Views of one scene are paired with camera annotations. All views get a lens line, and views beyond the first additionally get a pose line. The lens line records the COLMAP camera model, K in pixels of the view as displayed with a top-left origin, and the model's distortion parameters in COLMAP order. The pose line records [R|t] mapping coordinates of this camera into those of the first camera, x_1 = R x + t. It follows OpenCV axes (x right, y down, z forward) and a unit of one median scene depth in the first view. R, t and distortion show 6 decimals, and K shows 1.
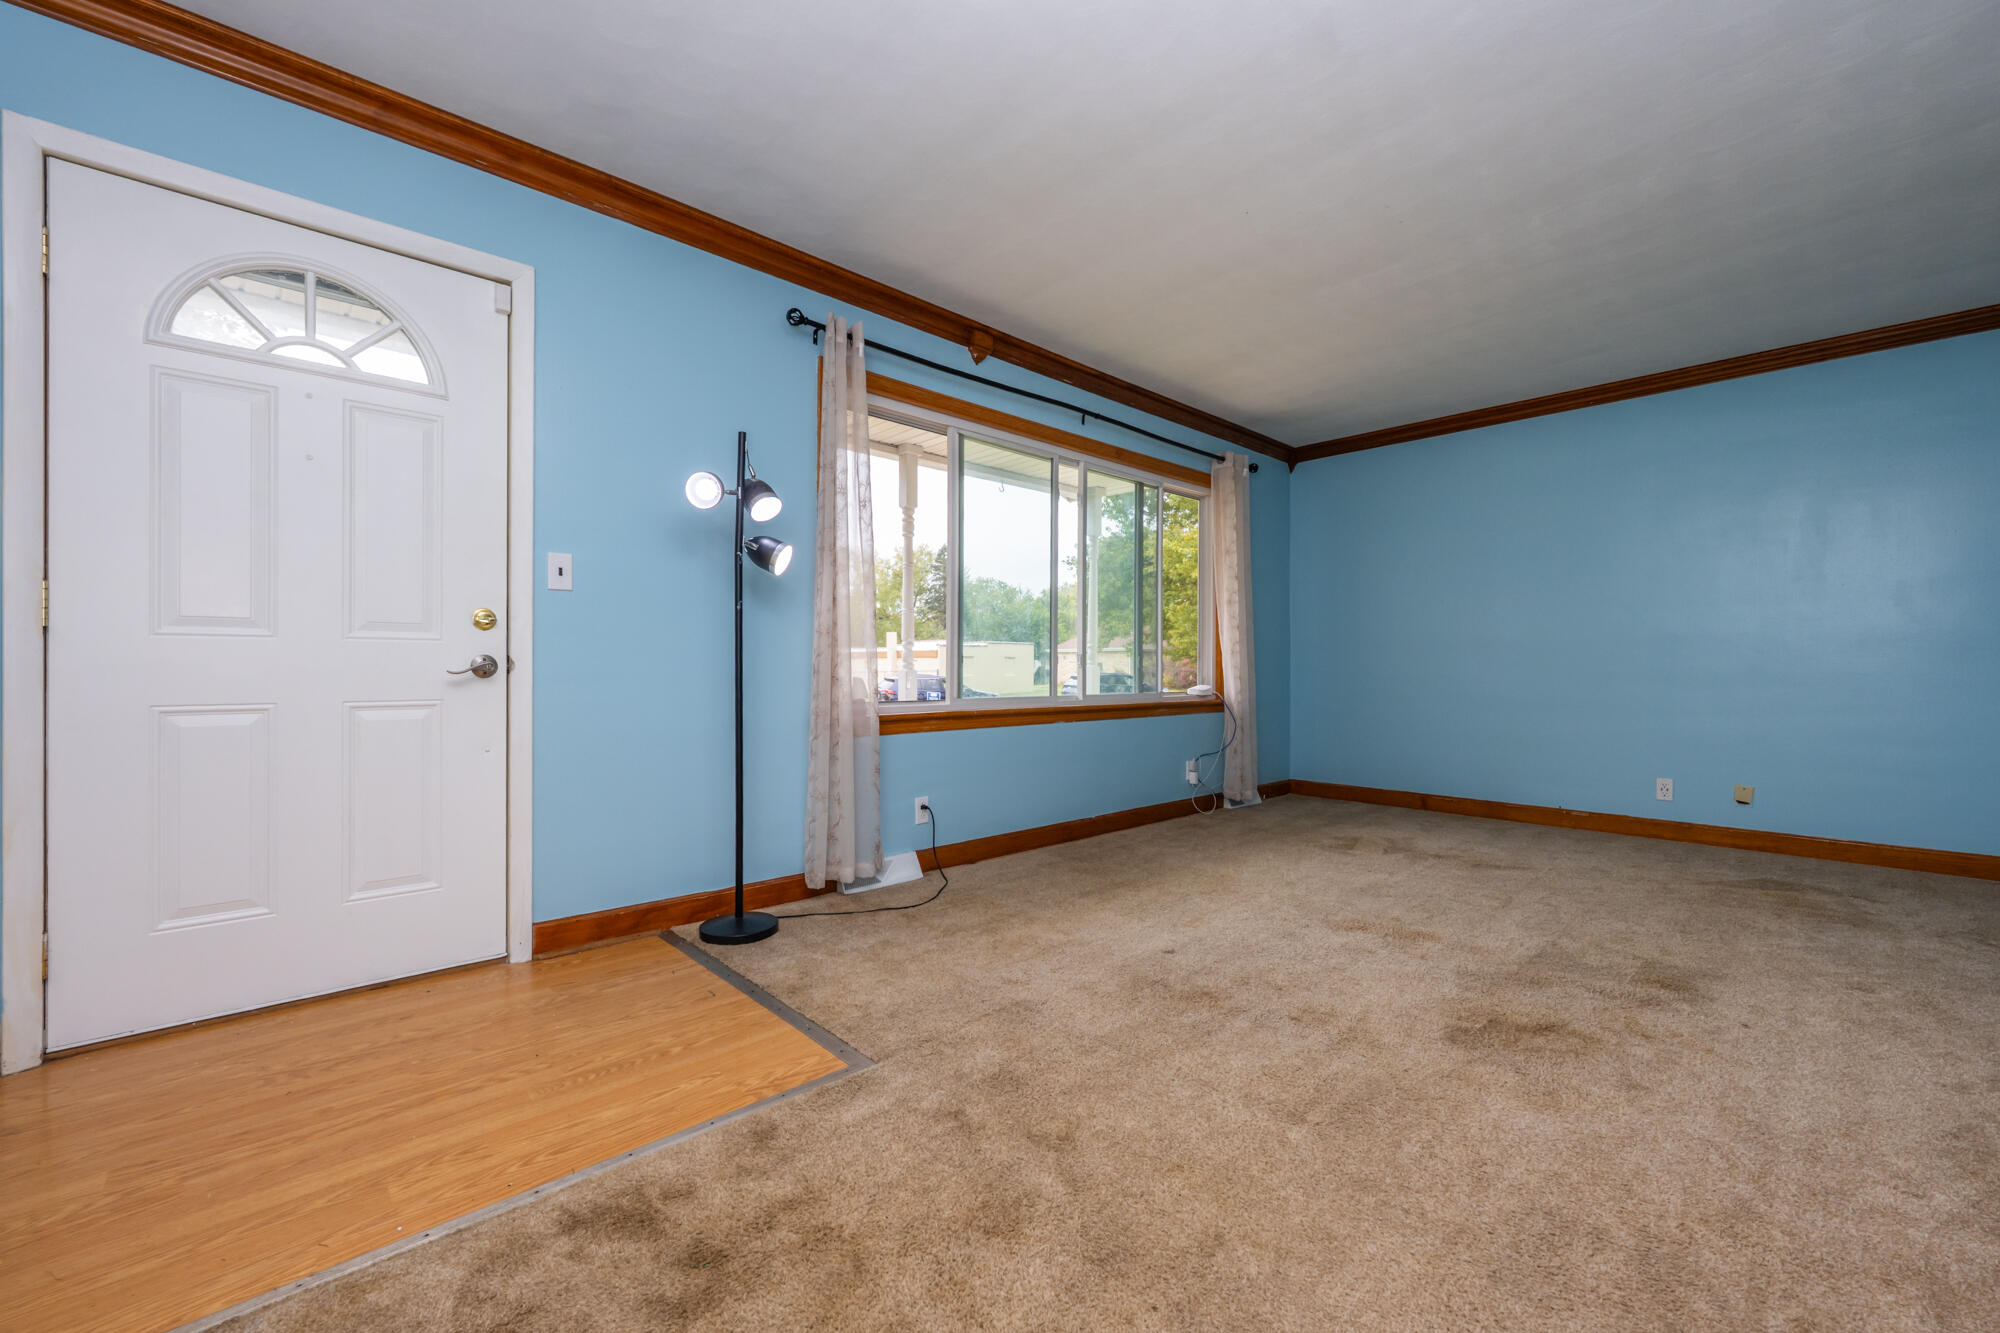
lens RADIAL K [[805.9, 0, 1000.9], [0, 805.9, 669.9], [0, 0, 1]] dist [-0.003747, 0.000526]
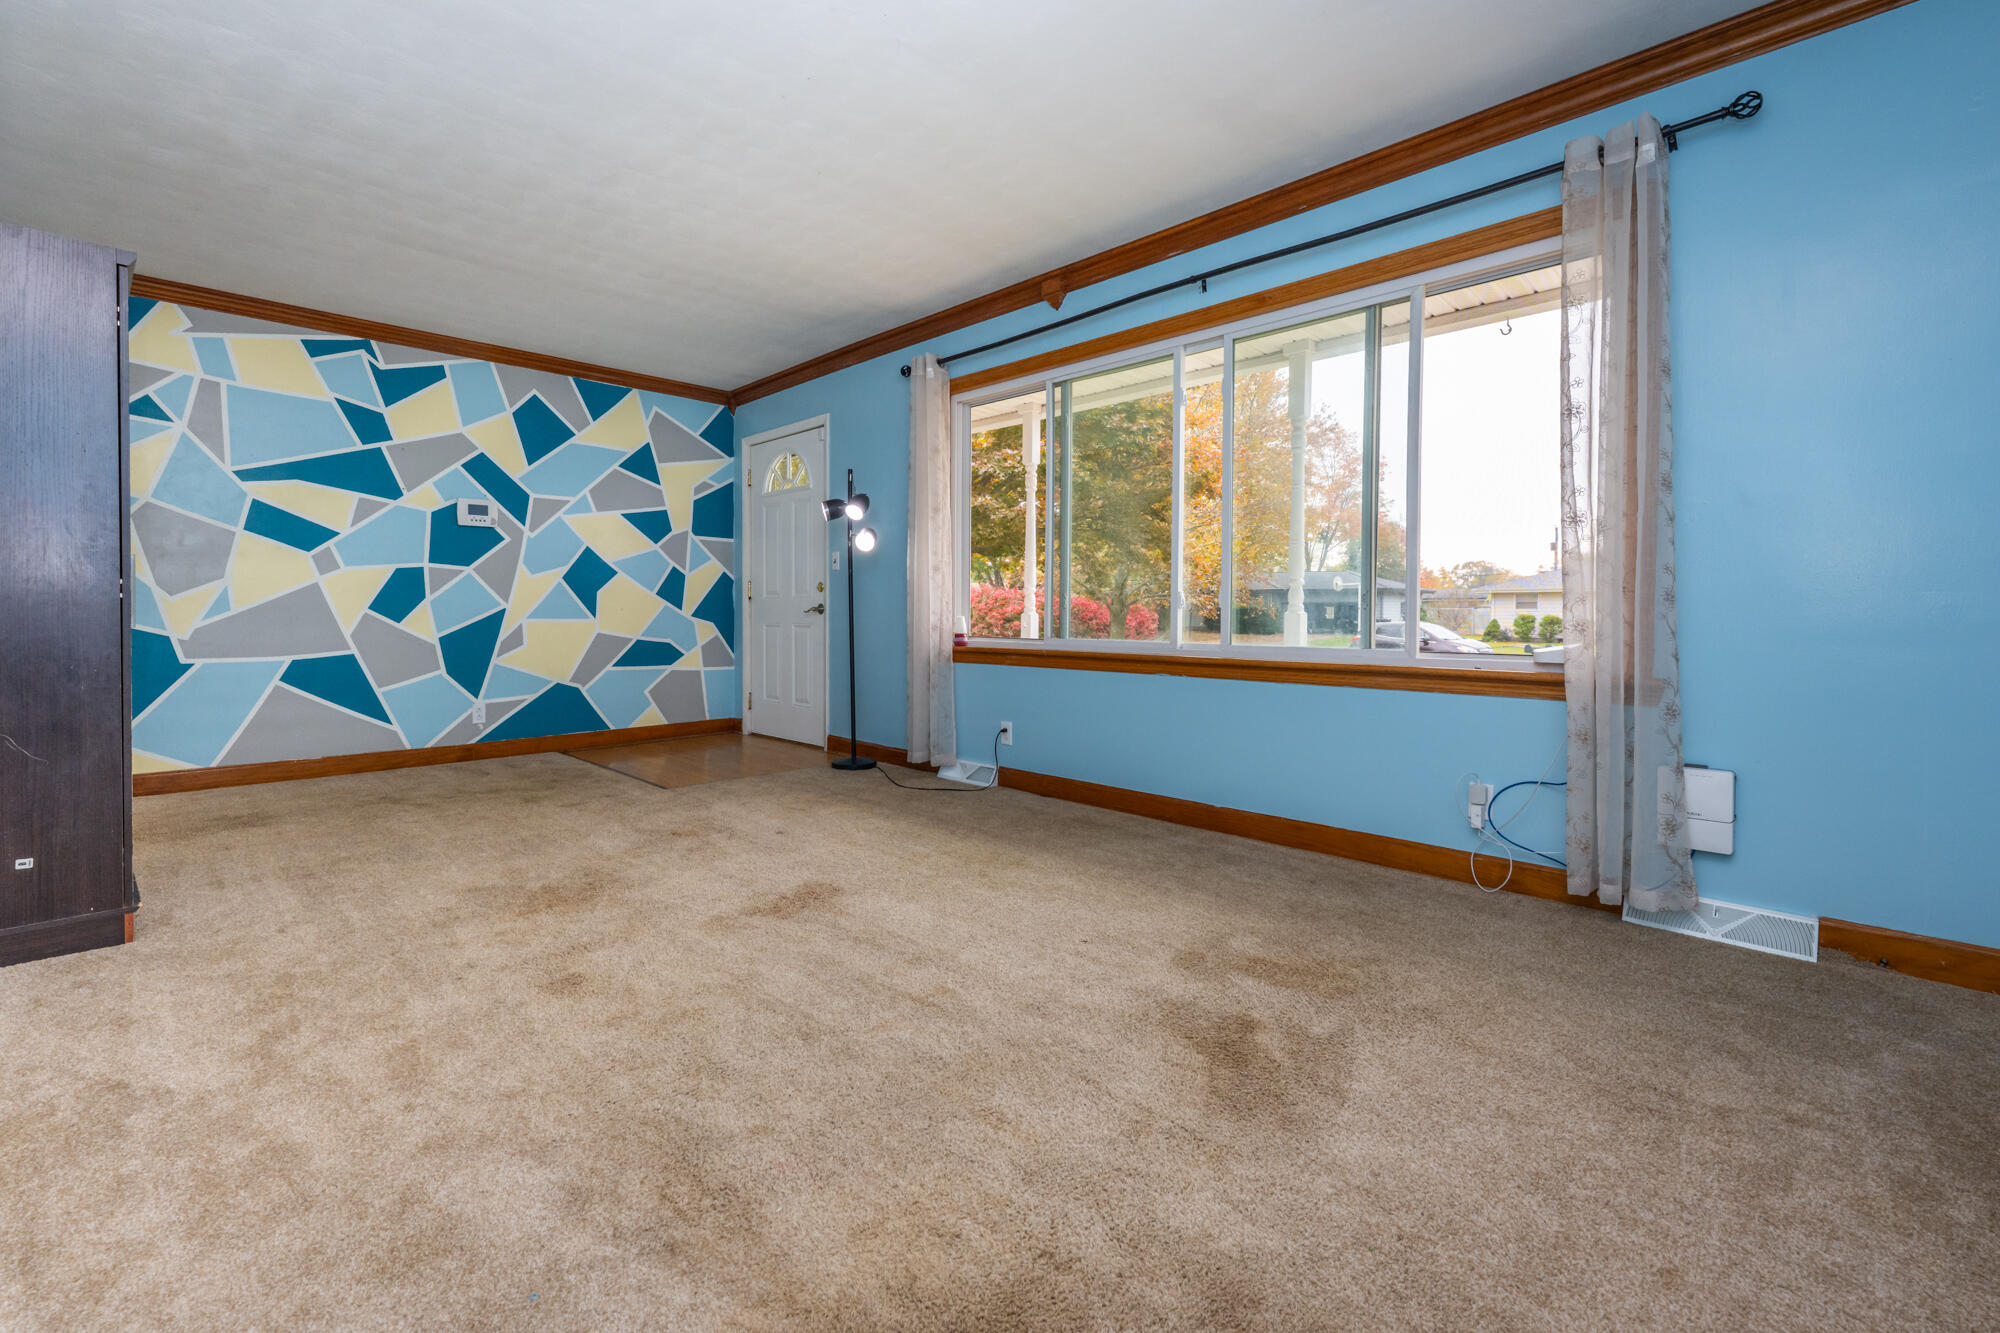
lens RADIAL K [[805.9, 0, 986.6], [0, 805.9, 610.7], [0, 0, 1]] dist [-0.003747, 0.000526]
pose [[0.054744, 0.008569, -0.998464, 0.977305], [0.006302, 0.999940, 0.008927, -0.010214], [0.998481, -0.006781, 0.054687, 0.849227]]
